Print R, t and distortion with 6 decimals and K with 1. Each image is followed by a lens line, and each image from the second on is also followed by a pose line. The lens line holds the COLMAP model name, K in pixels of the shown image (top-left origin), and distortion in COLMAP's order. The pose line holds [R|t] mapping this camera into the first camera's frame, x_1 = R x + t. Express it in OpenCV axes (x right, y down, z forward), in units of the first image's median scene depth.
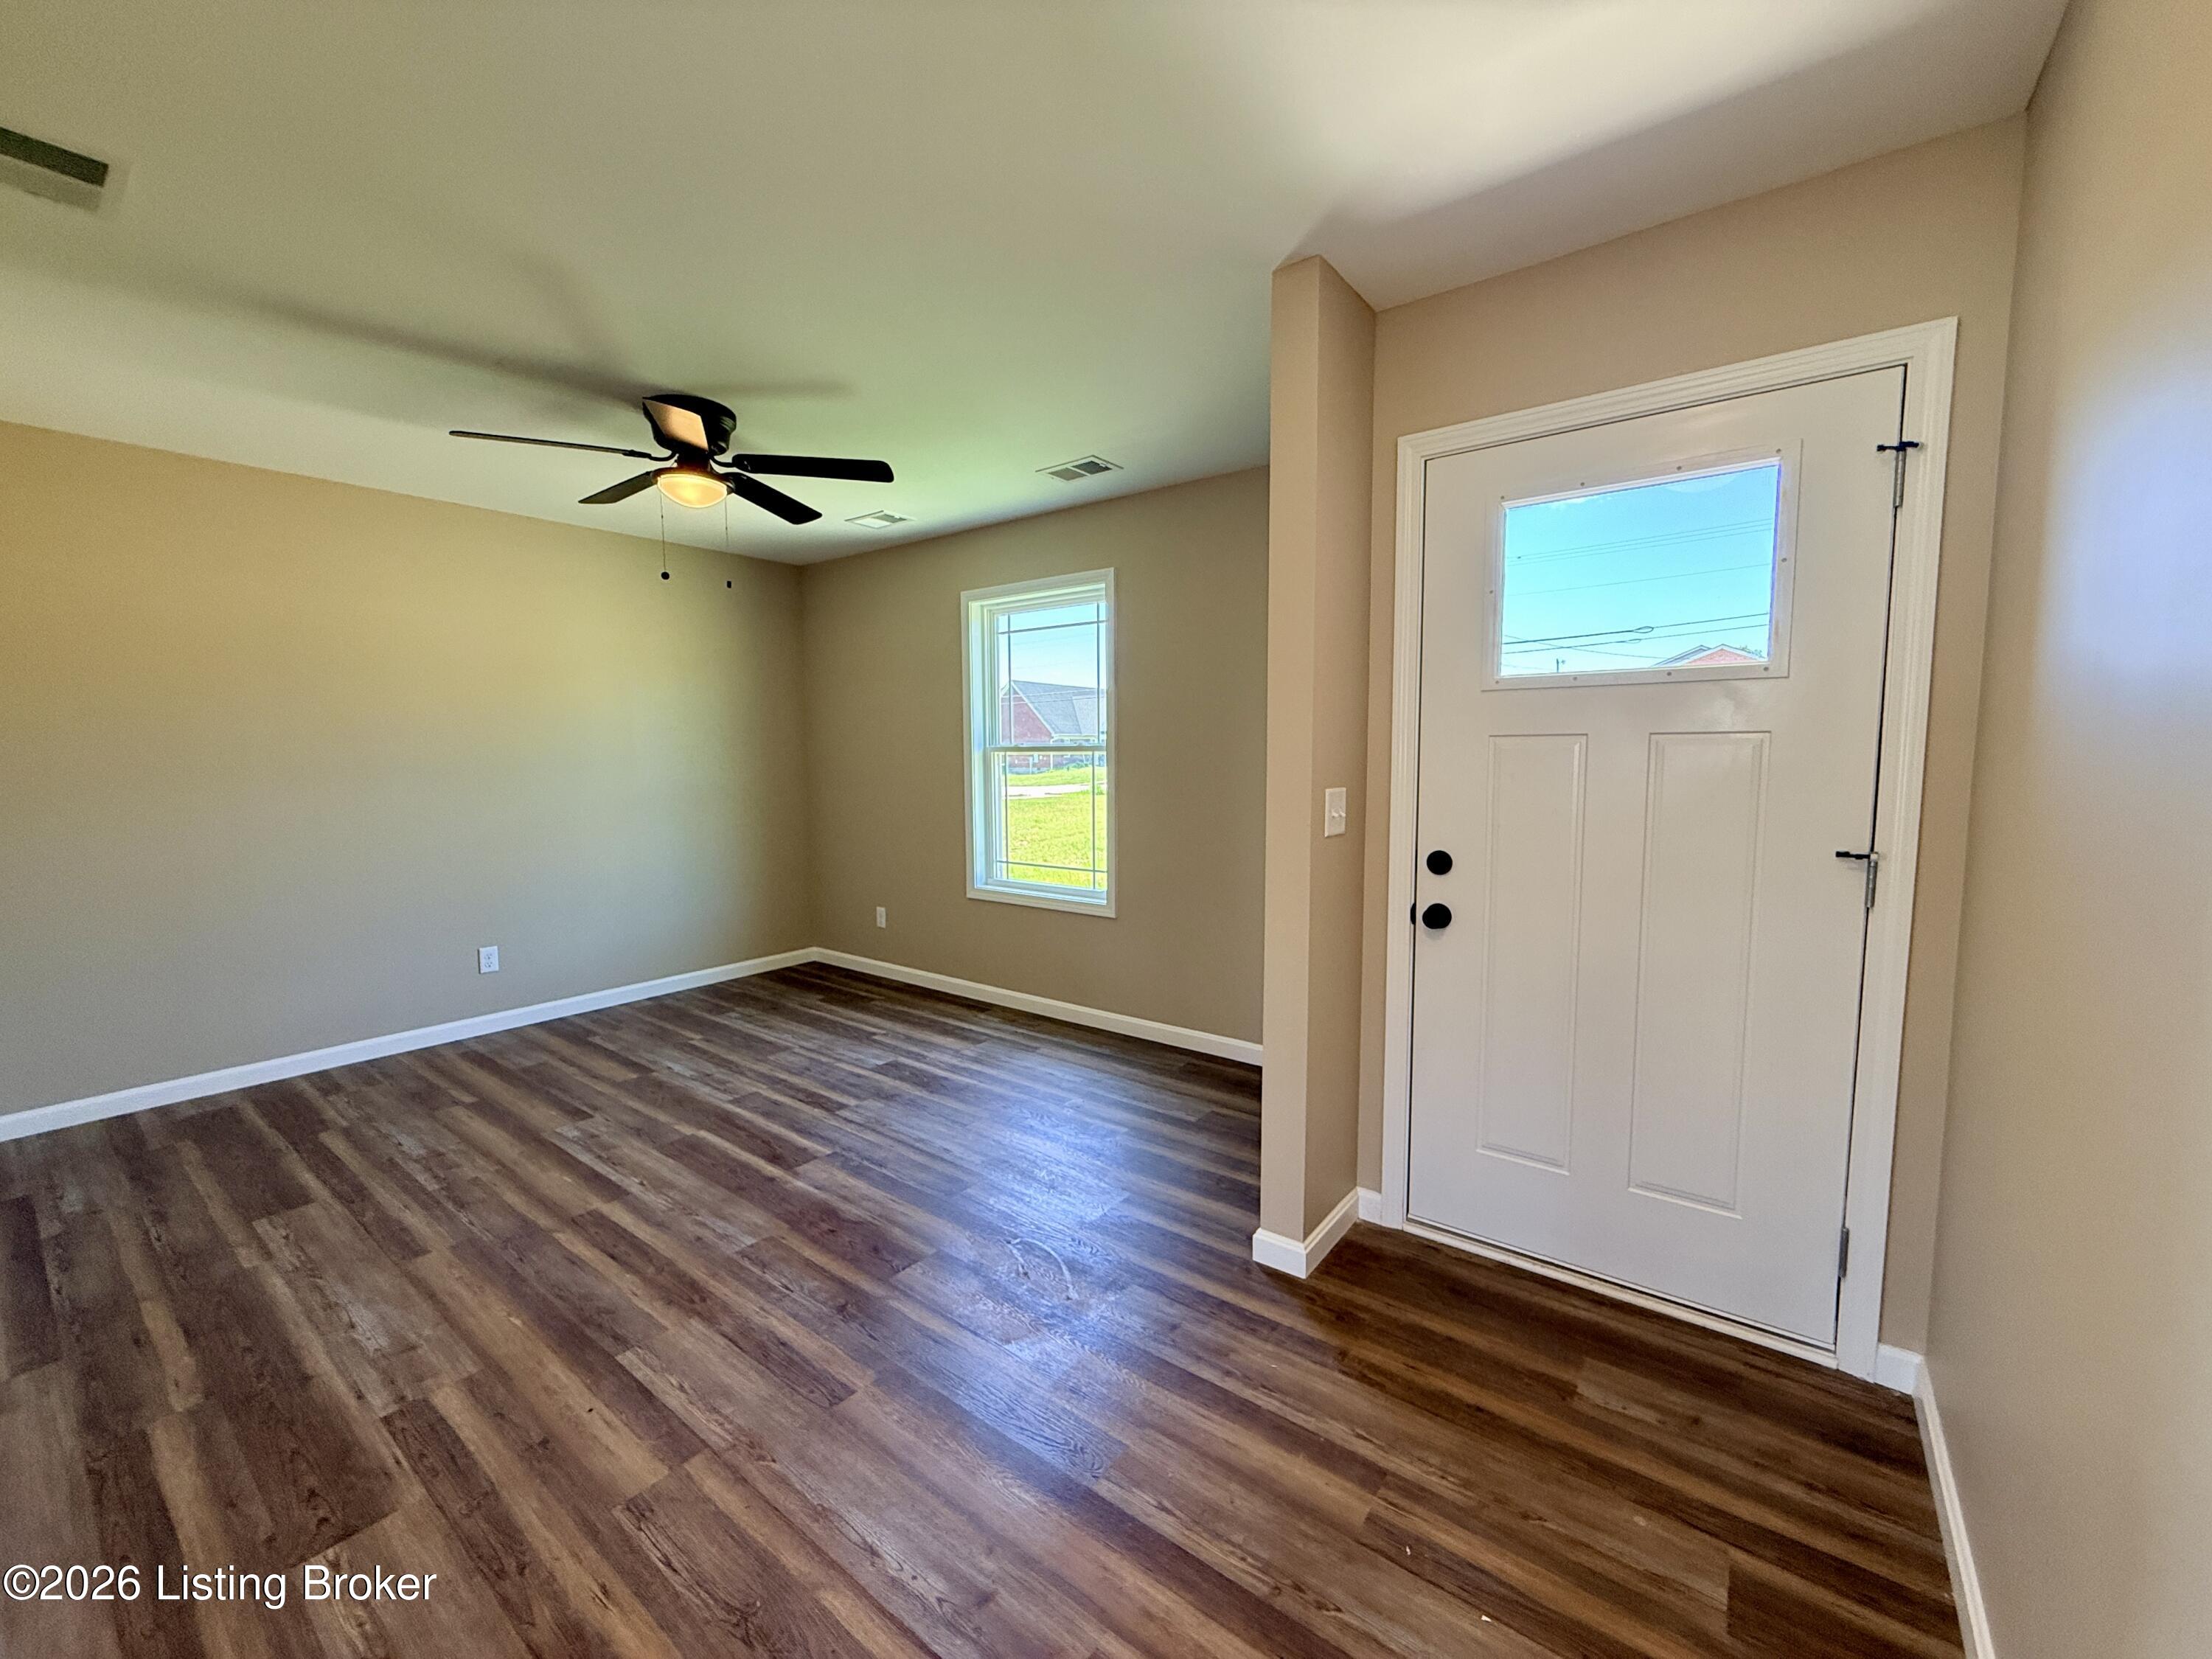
lens RADIAL K [[879.5, 0, 1101.8], [0, 879.5, 822.8], [0, 0, 1]] dist [-0.001525, 0.000910]
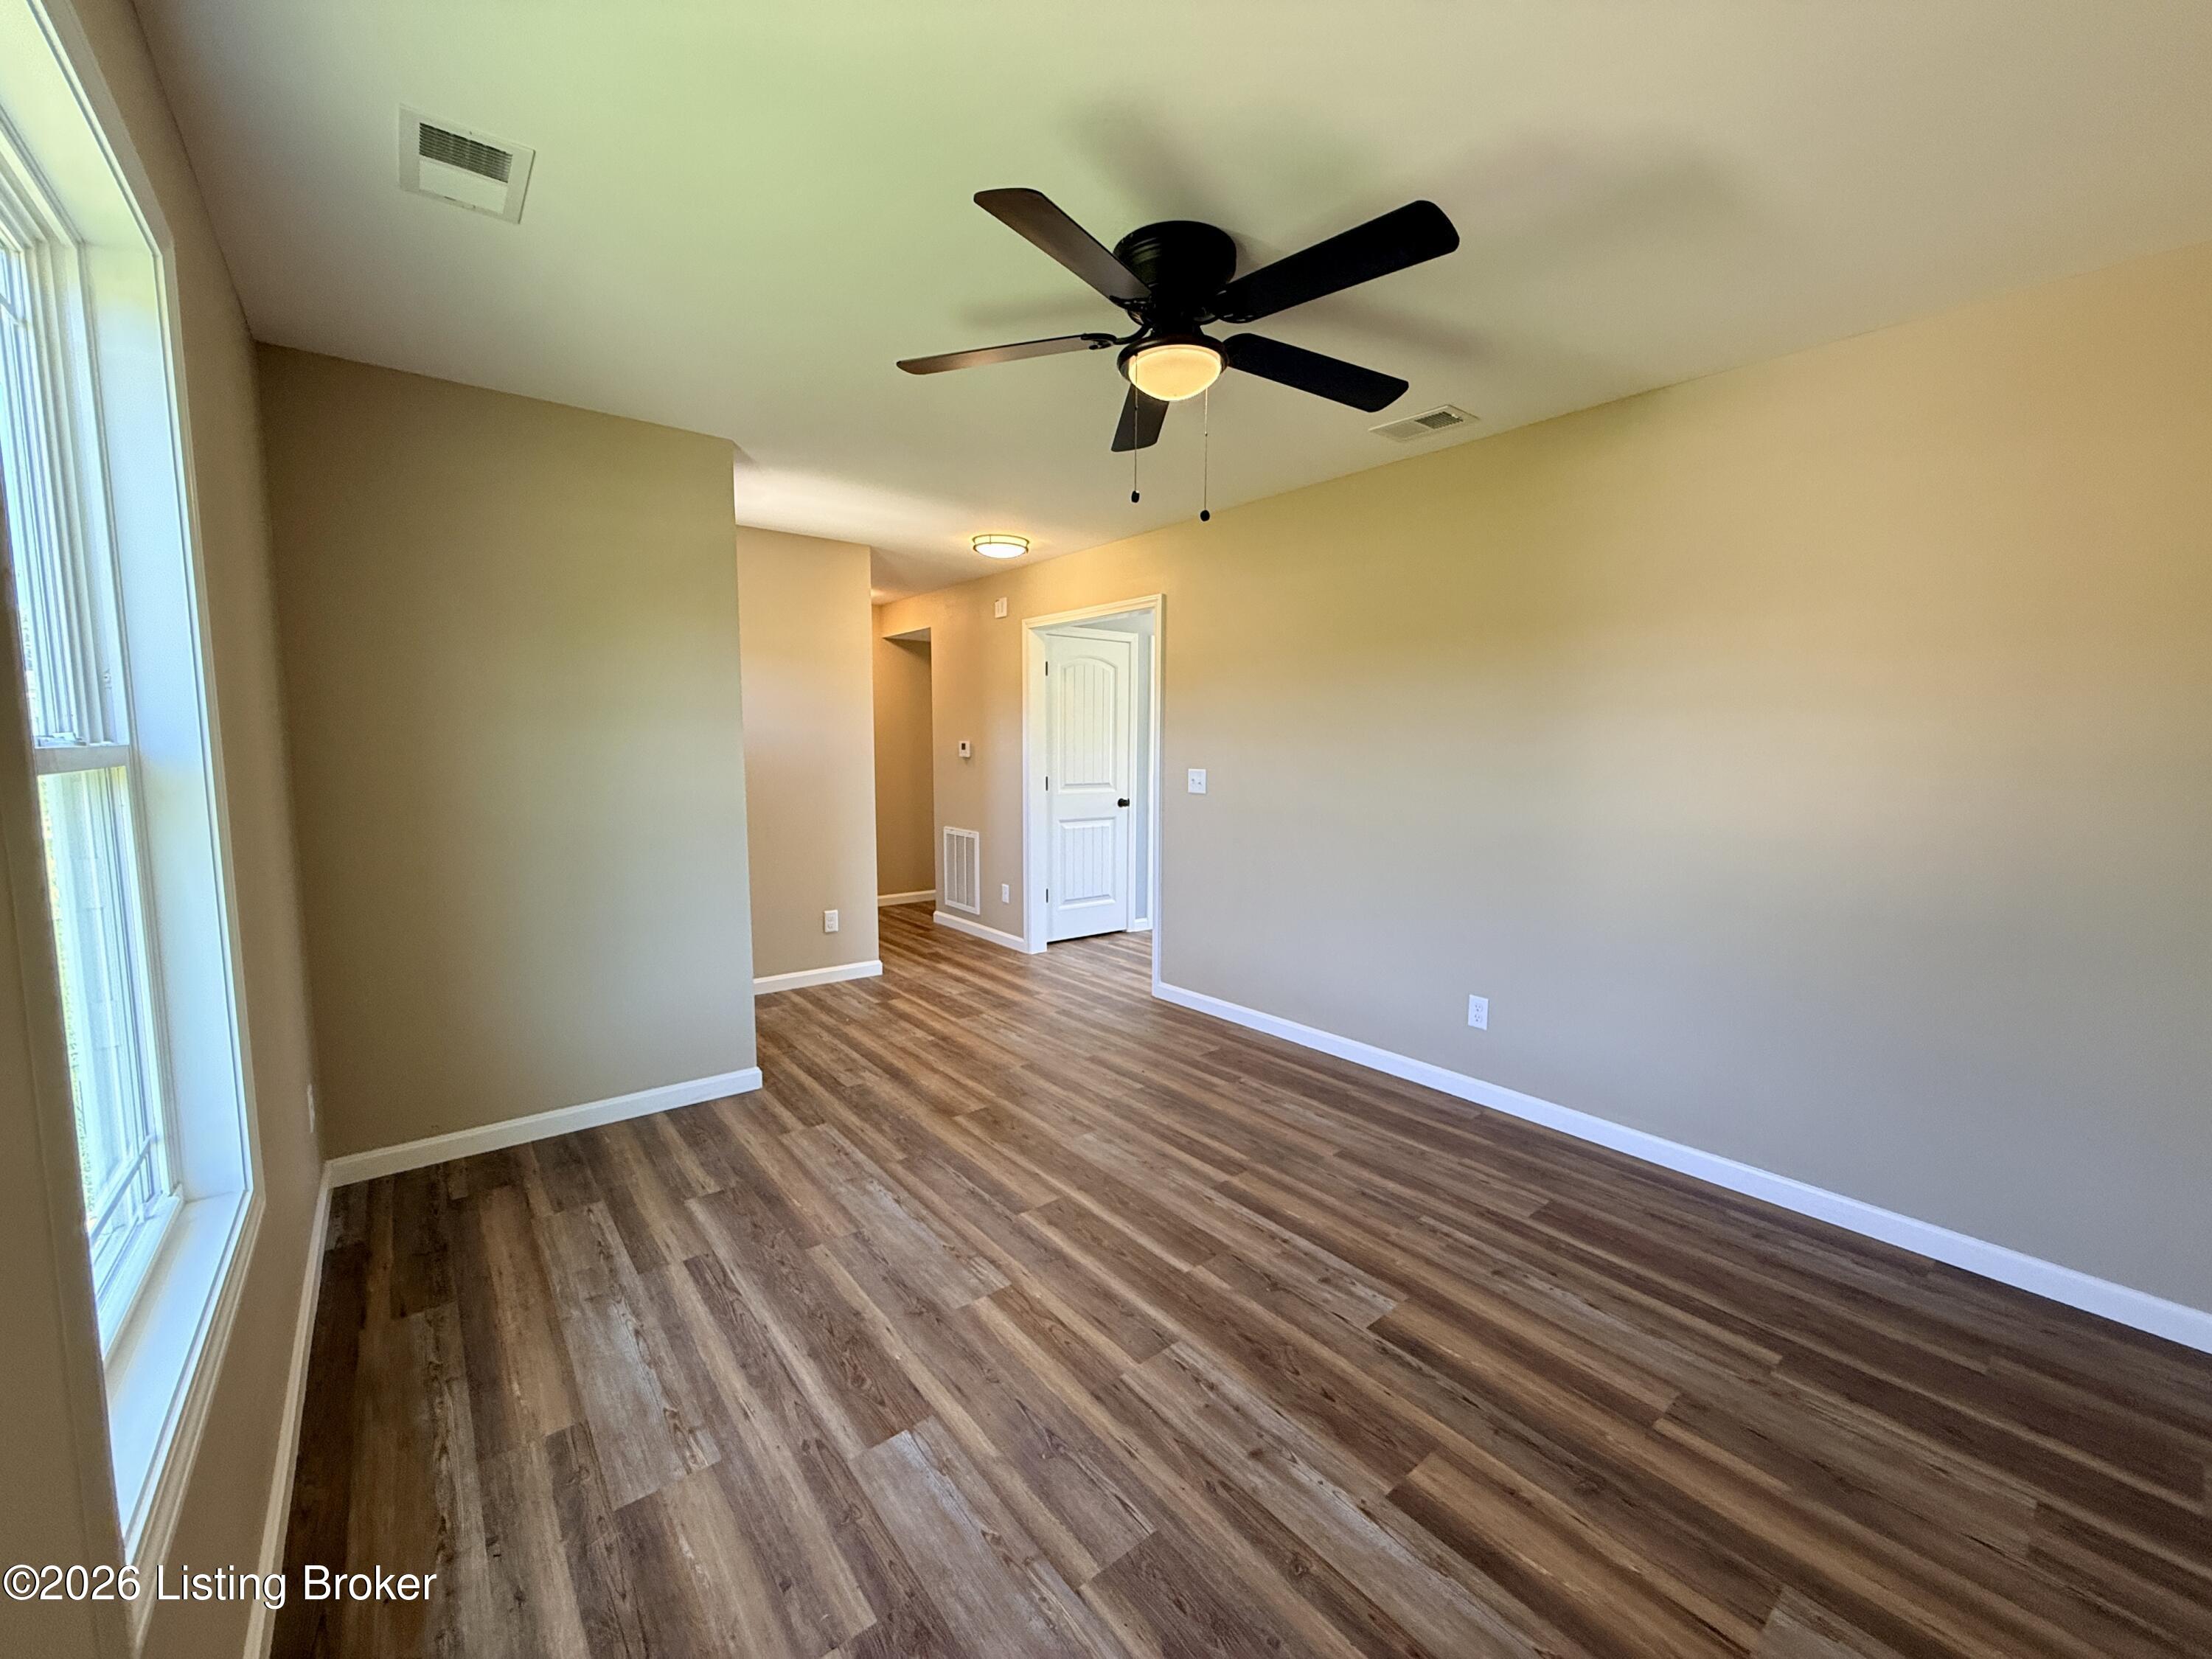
lens RADIAL K [[879.5, 0, 1116.2], [0, 879.5, 827.9], [0, 0, 1]] dist [-0.001525, 0.000910]
pose [[-0.974348, -0.021638, 0.224005, -0.602077], [0.019142, 0.983791, 0.178292, -0.160431], [-0.224232, 0.178006, -0.958141, 1.792703]]
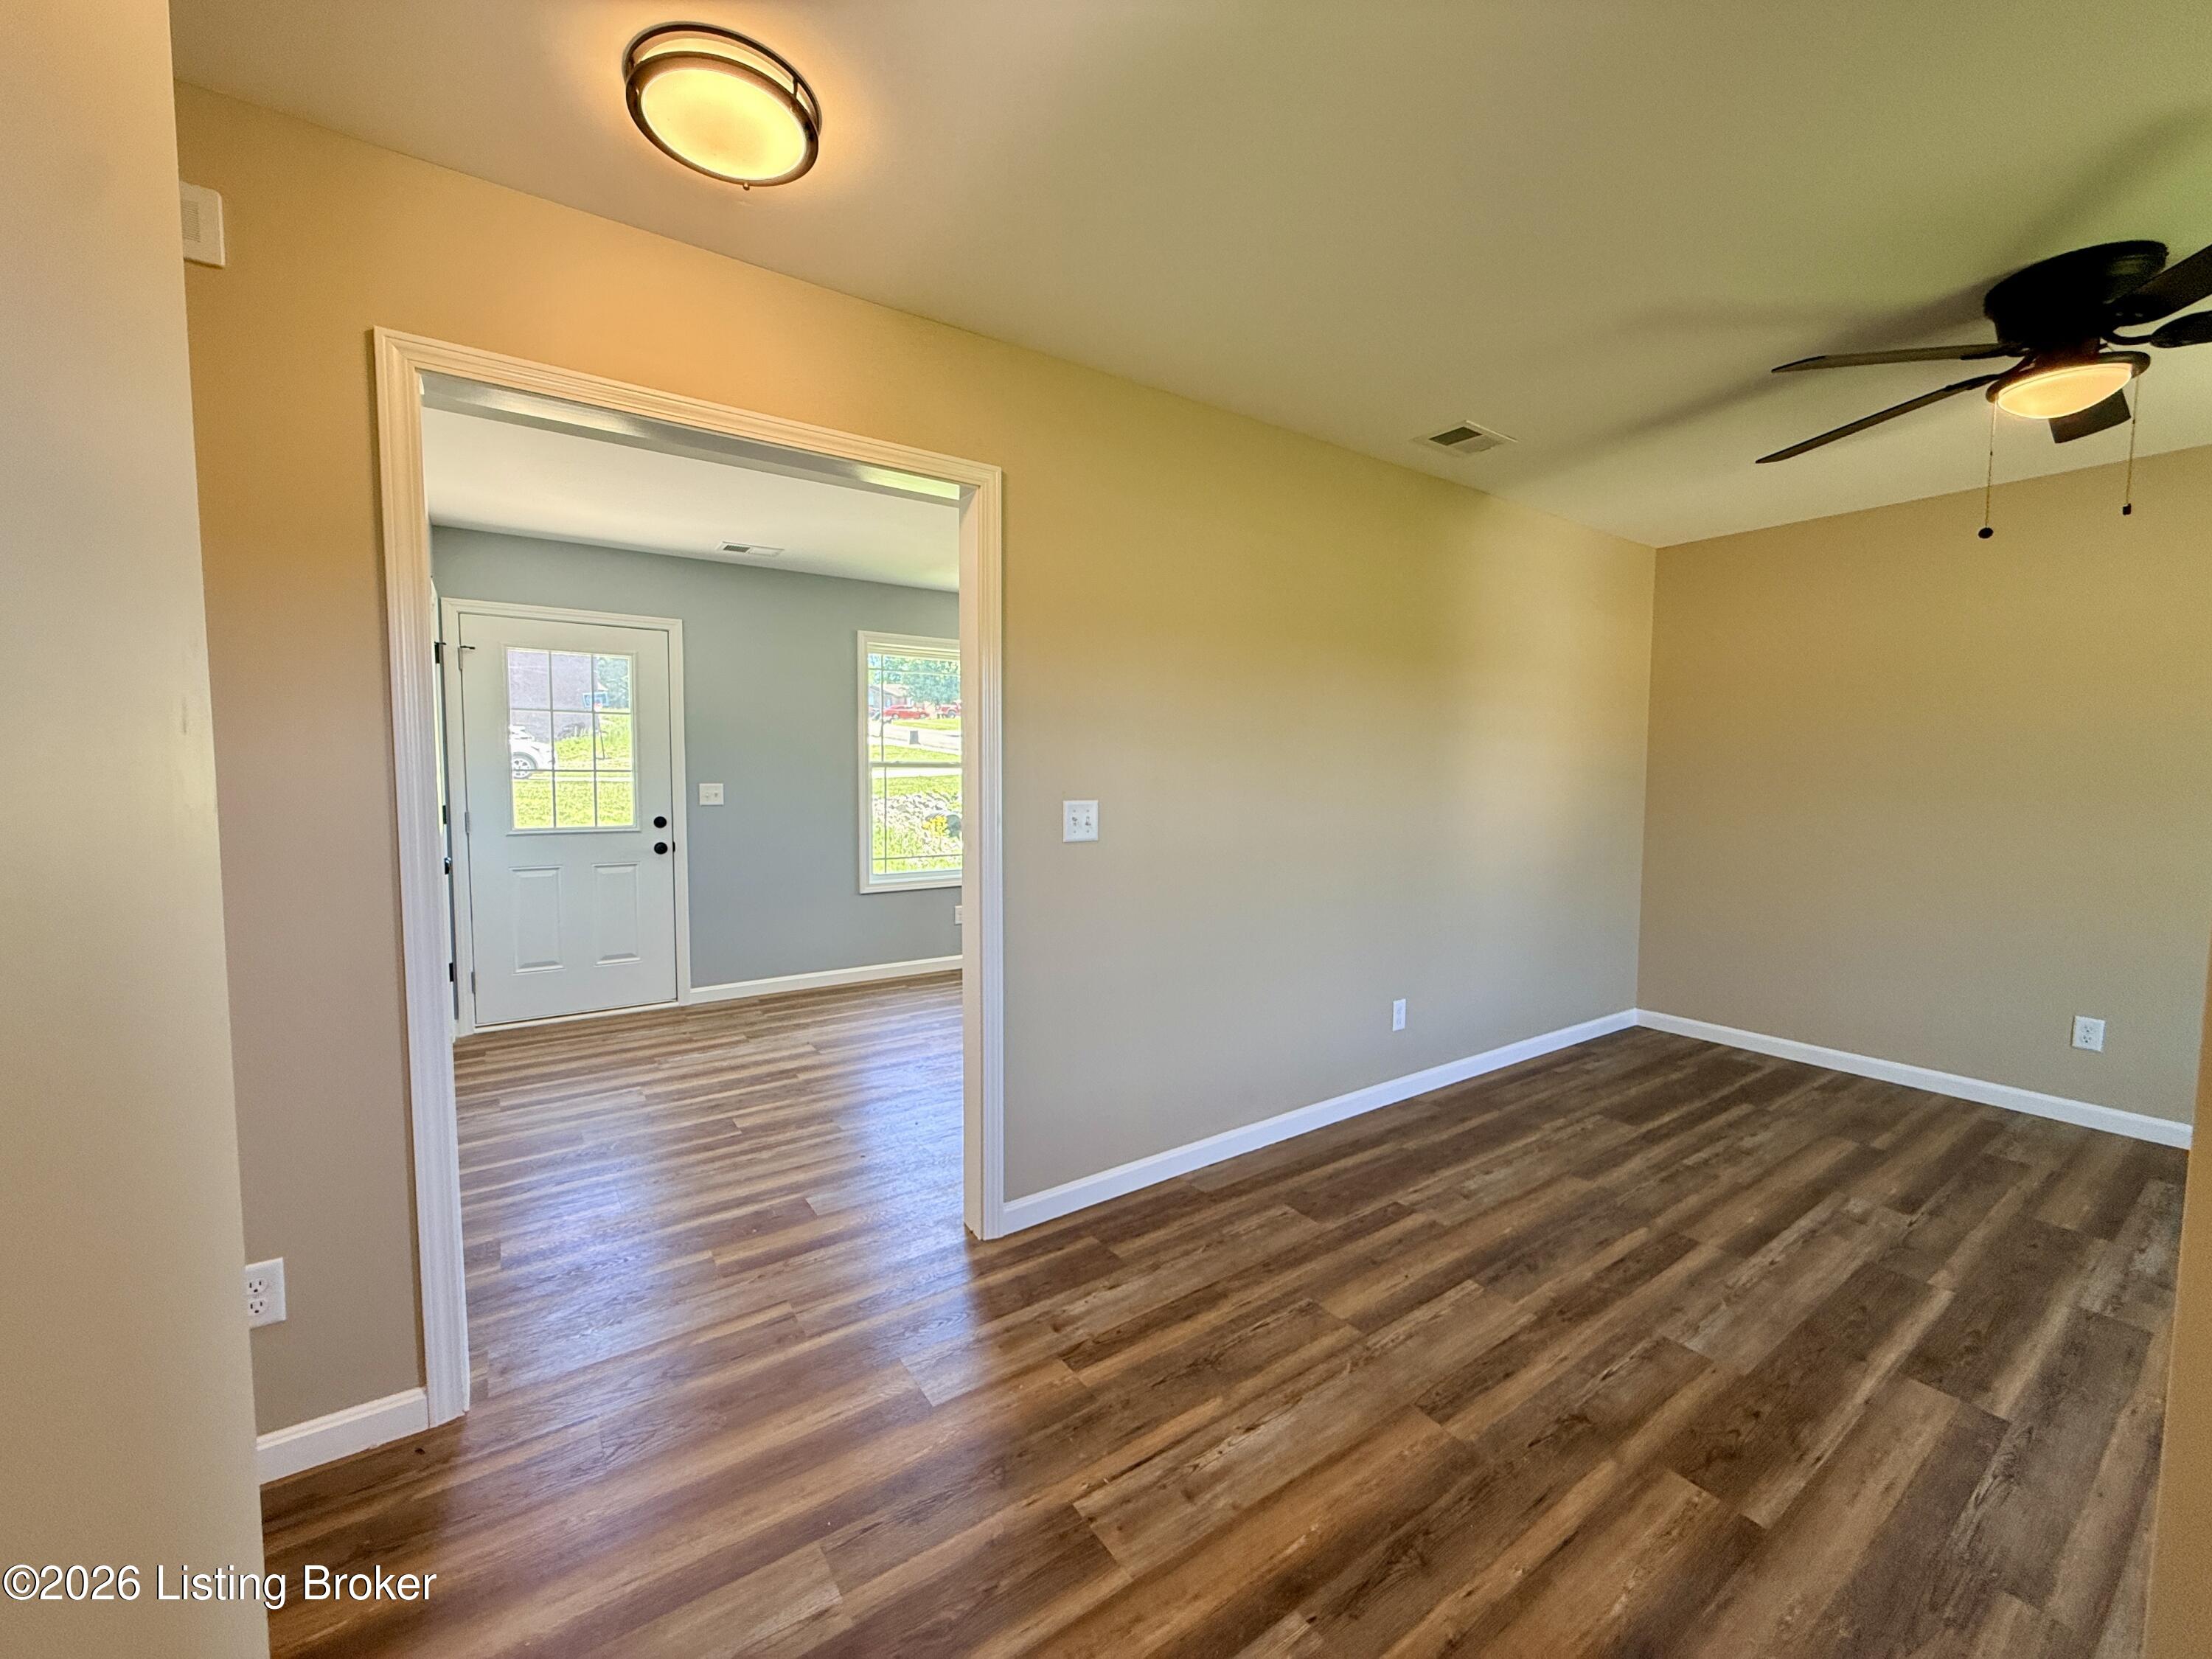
lens RADIAL K [[879.5, 0, 1101.8], [0, 879.5, 822.3], [0, 0, 1]] dist [-0.001525, 0.000910]
pose [[-0.306732, 0.060540, -0.949869, 0.459831], [-0.083152, 0.992455, 0.090106, -0.044057], [0.948157, 0.106622, -0.299384, 0.554599]]
